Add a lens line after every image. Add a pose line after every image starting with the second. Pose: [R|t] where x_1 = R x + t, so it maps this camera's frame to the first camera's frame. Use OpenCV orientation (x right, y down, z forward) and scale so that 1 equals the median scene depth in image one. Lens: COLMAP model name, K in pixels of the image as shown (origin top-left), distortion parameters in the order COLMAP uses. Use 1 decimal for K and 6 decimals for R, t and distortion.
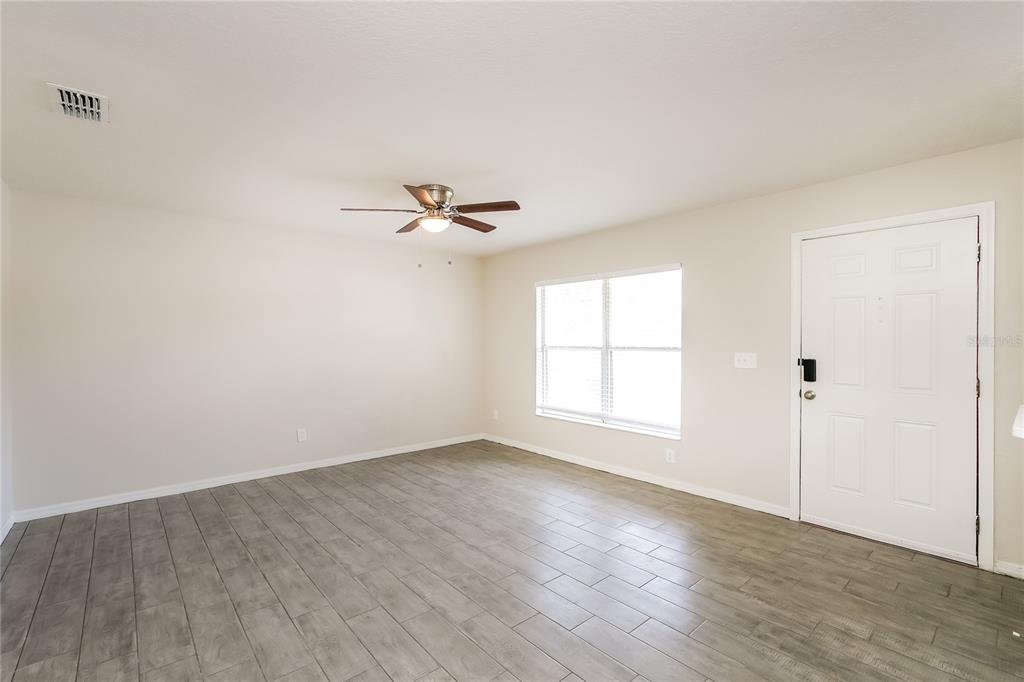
lens RADIAL K [[455.4, 0, 520.9], [0, 455.4, 344.3], [0, 0, 1]] dist [-0.006097, -0.000304]
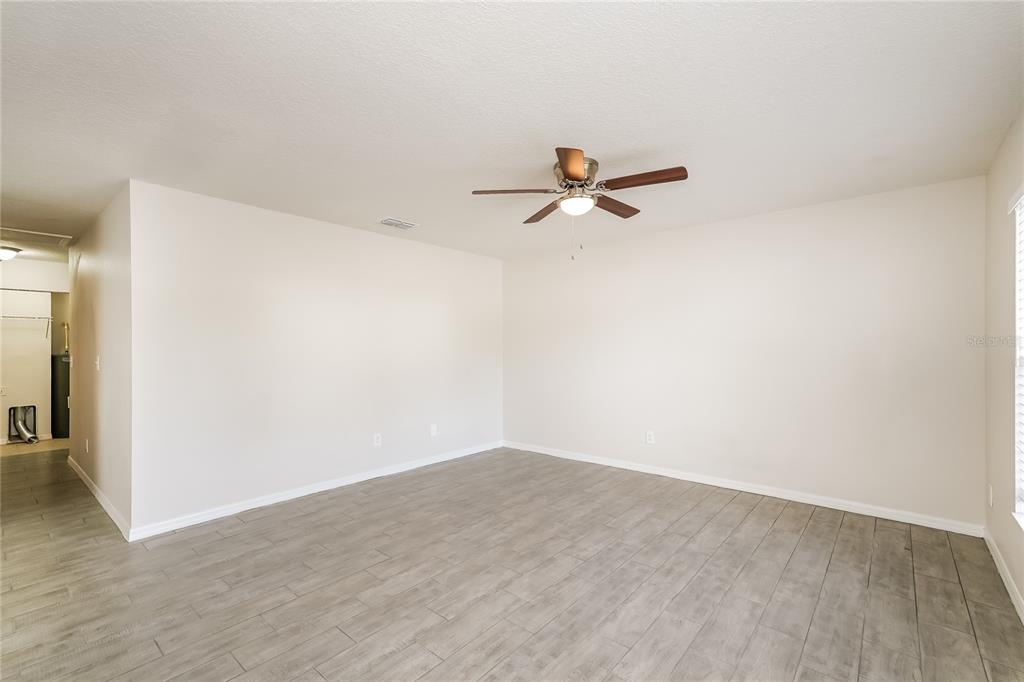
lens RADIAL K [[455.4, 0, 509.2], [0, 455.4, 340.5], [0, 0, 1]] dist [-0.006097, -0.000304]
pose [[0.131083, -0.016235, -0.991238, 0.644430], [-0.007856, 0.999817, -0.017415, 0.012611], [0.991340, 0.010070, 0.130931, 0.788551]]
